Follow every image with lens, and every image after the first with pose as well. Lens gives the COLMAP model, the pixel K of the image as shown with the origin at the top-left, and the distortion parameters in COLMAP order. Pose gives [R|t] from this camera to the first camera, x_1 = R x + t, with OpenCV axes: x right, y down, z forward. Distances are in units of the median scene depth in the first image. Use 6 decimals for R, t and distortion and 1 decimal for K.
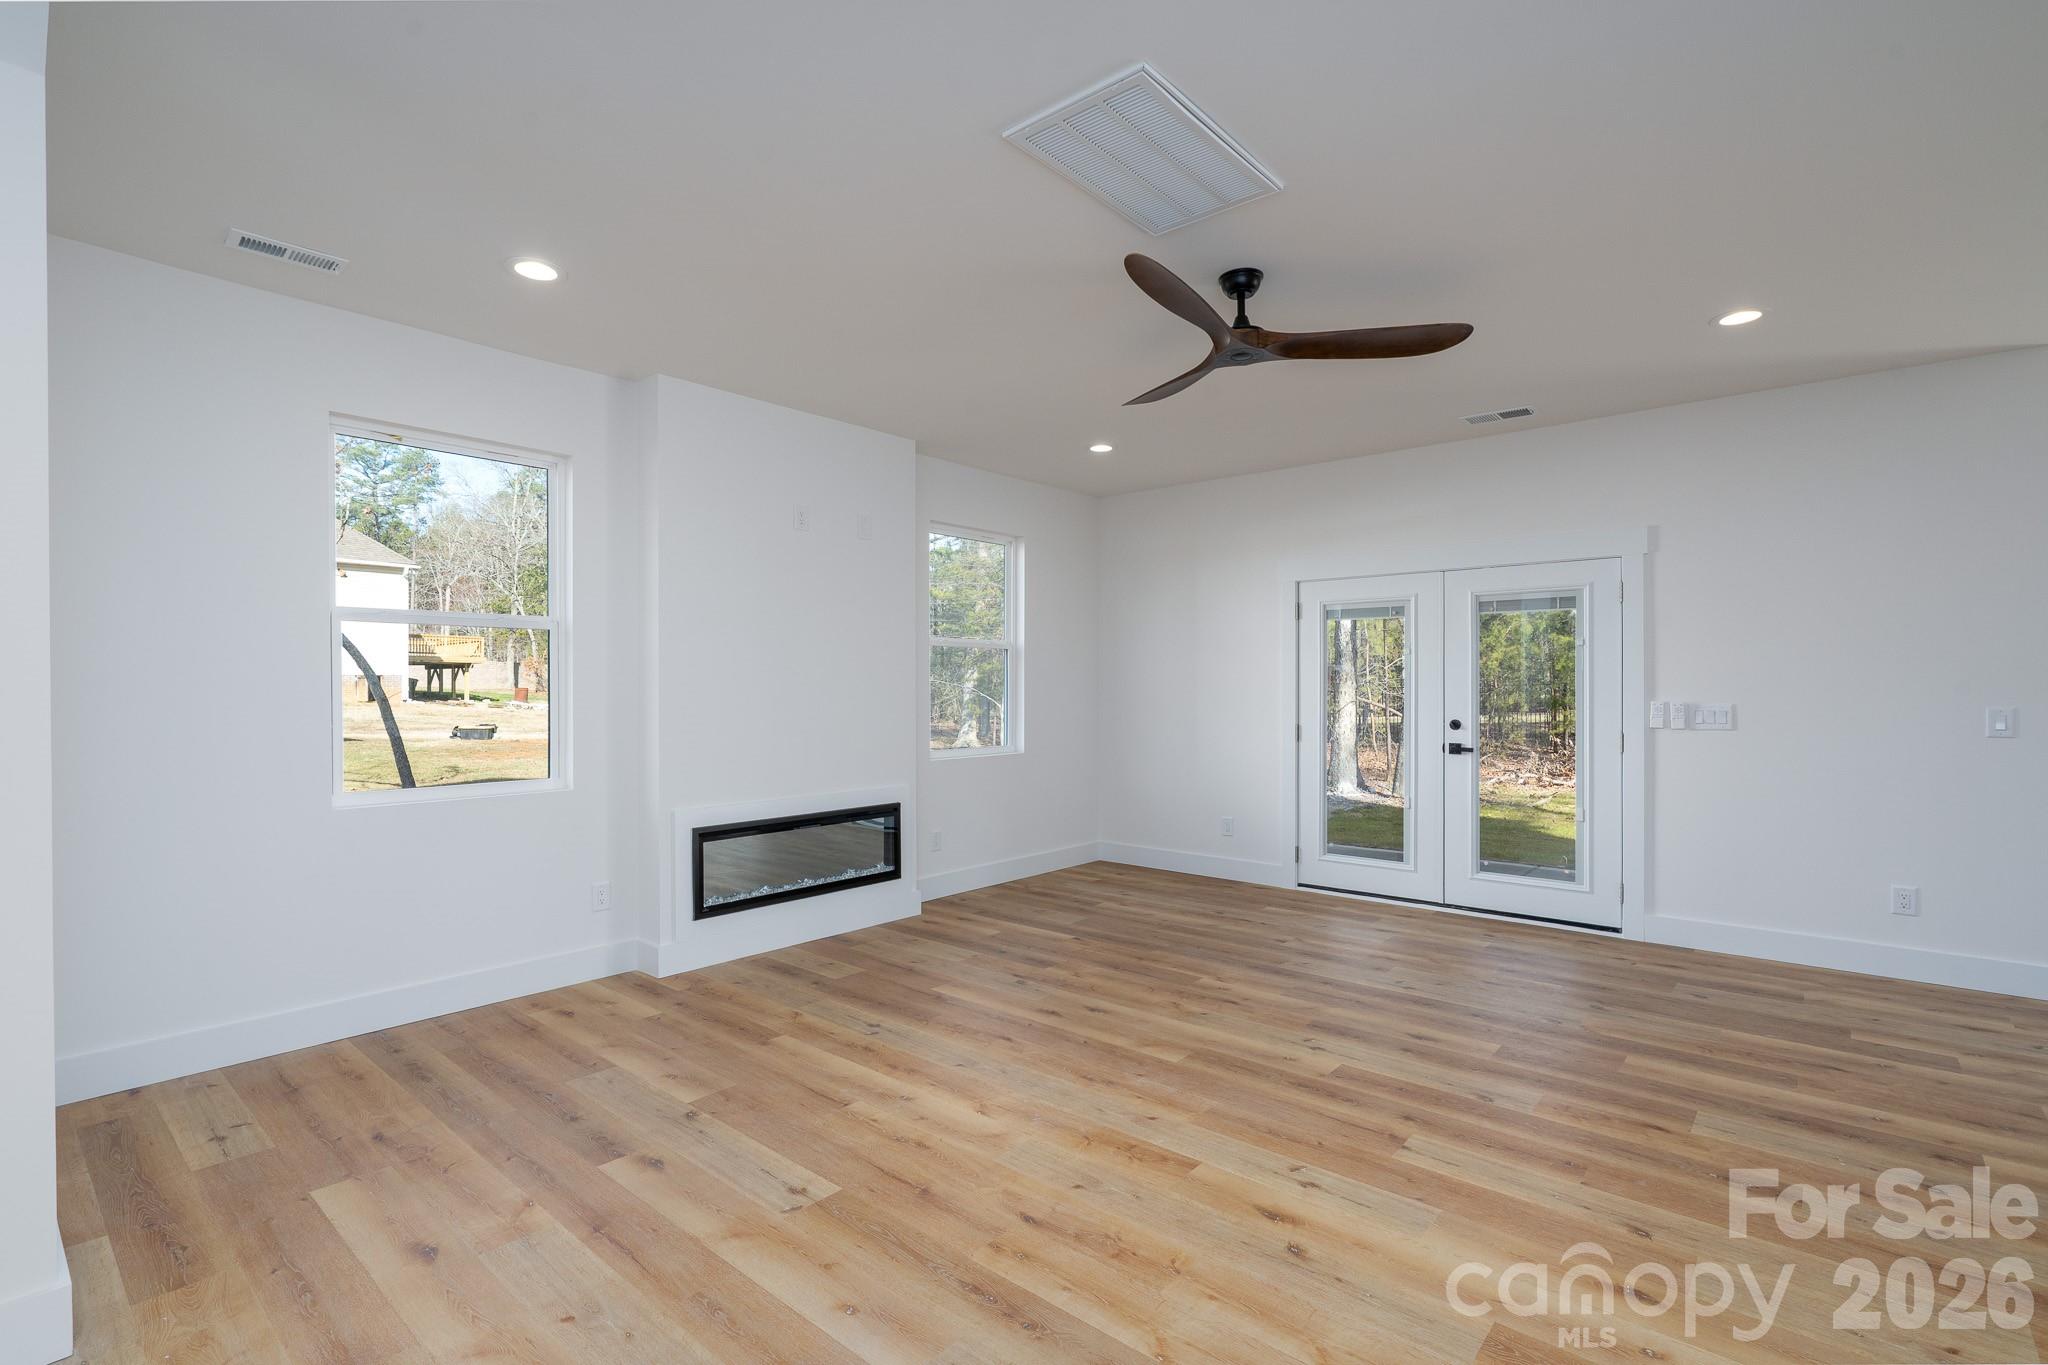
lens RADIAL K [[942.7, 0, 1021.3], [0, 942.7, 686.5], [0, 0, 1]] dist [-0.002704, 0.000231]
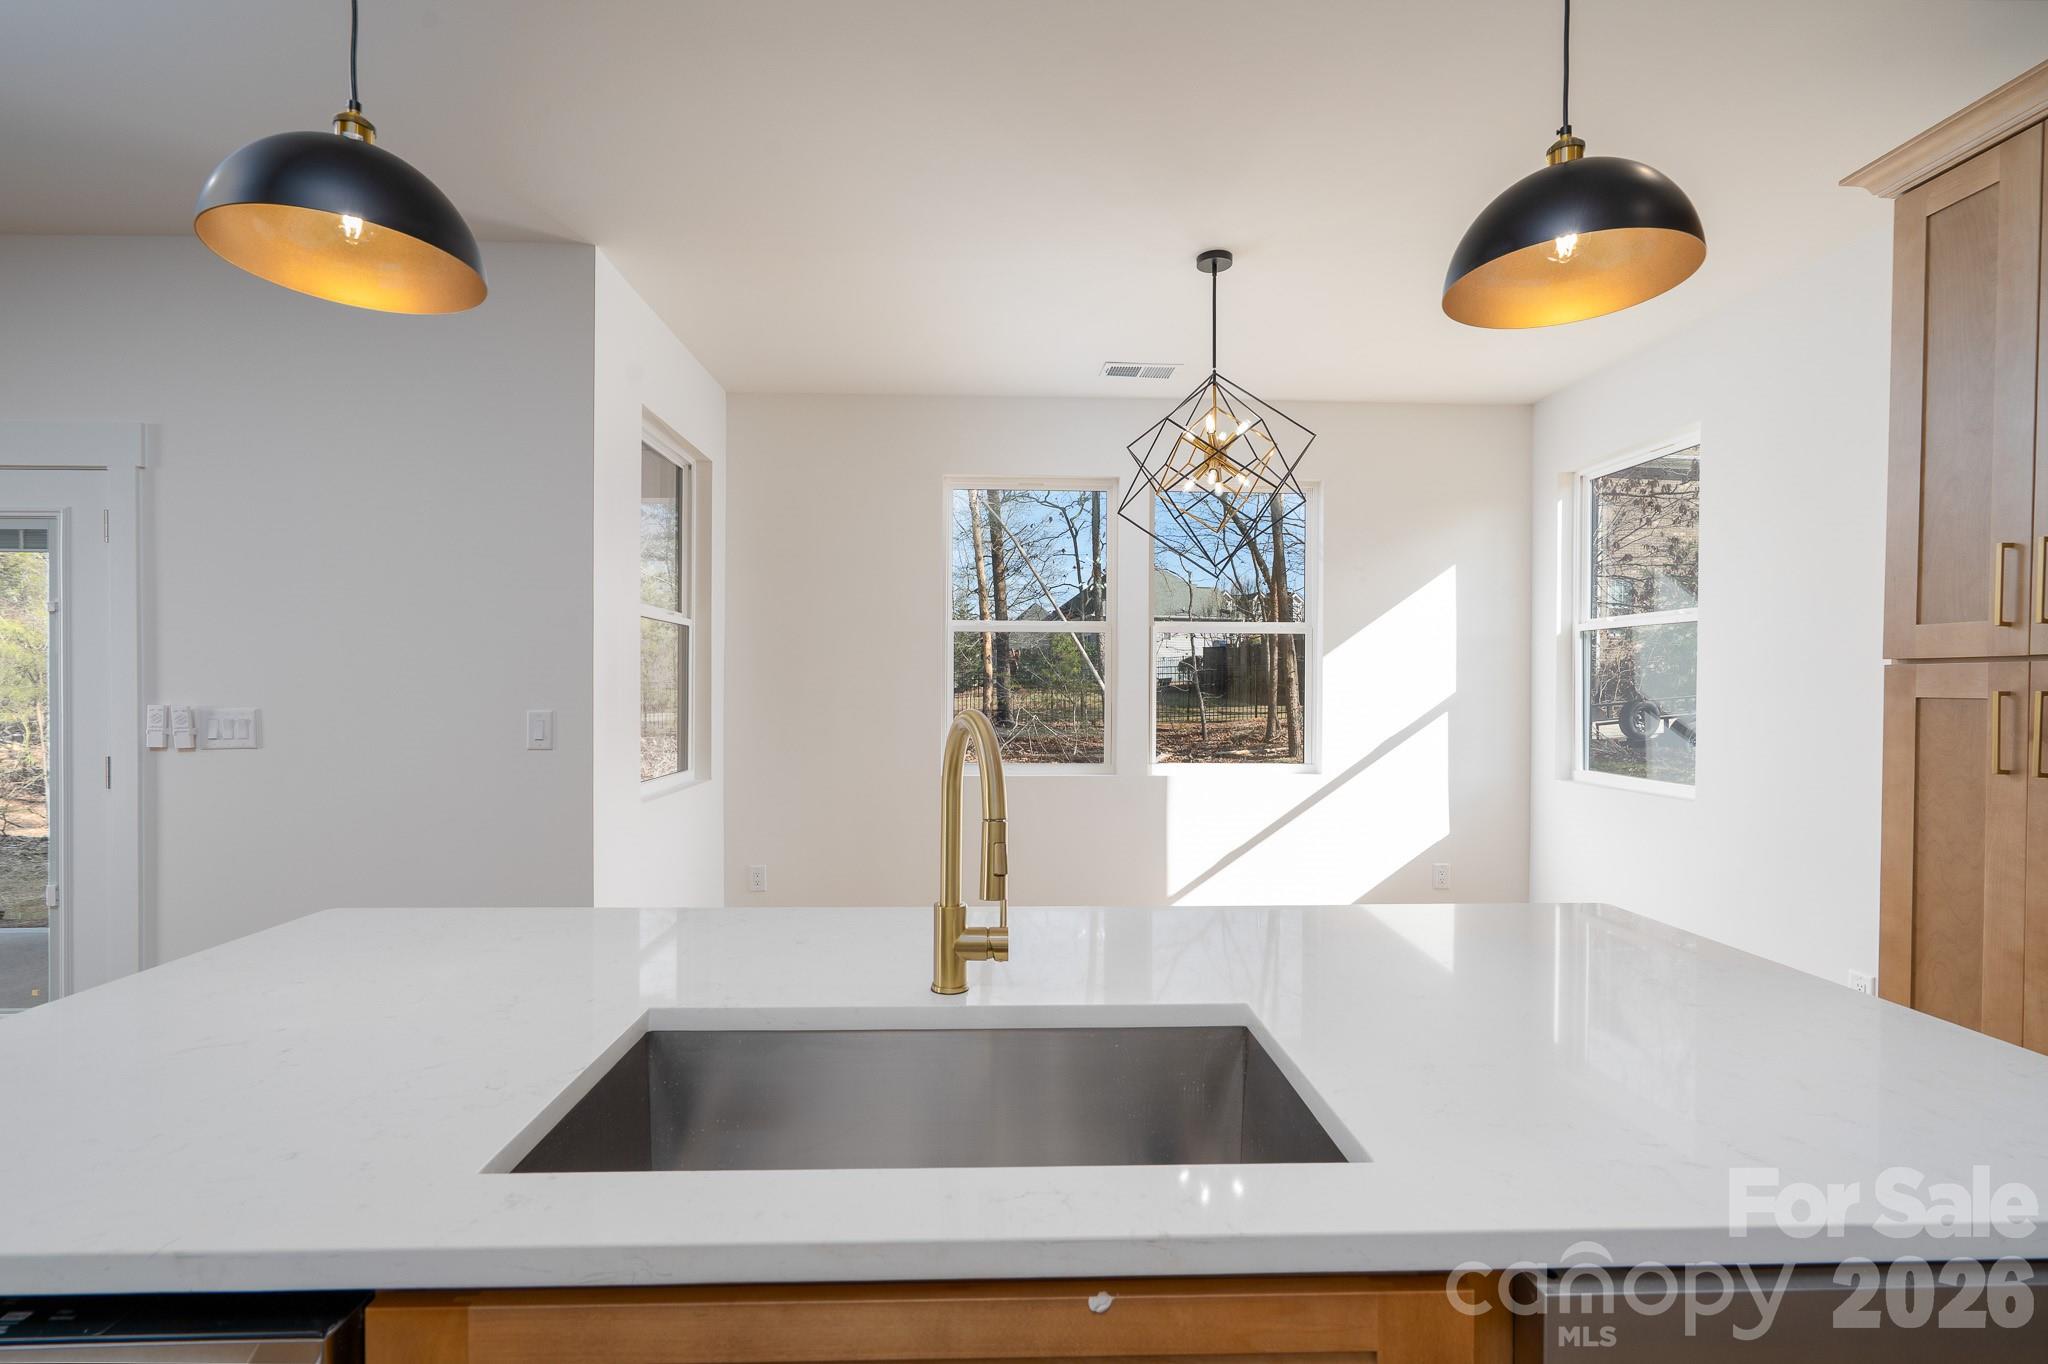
lens RADIAL K [[938.8, 0, 1003.8], [0, 938.8, 689.6], [0, 0, 1]] dist [-0.003976, -0.000375]
pose [[0.739977, -0.002507, 0.672627, 0.674573], [-0.002382, 0.999977, 0.006348, -0.000014], [-0.672628, -0.006299, 0.739954, 0.165083]]
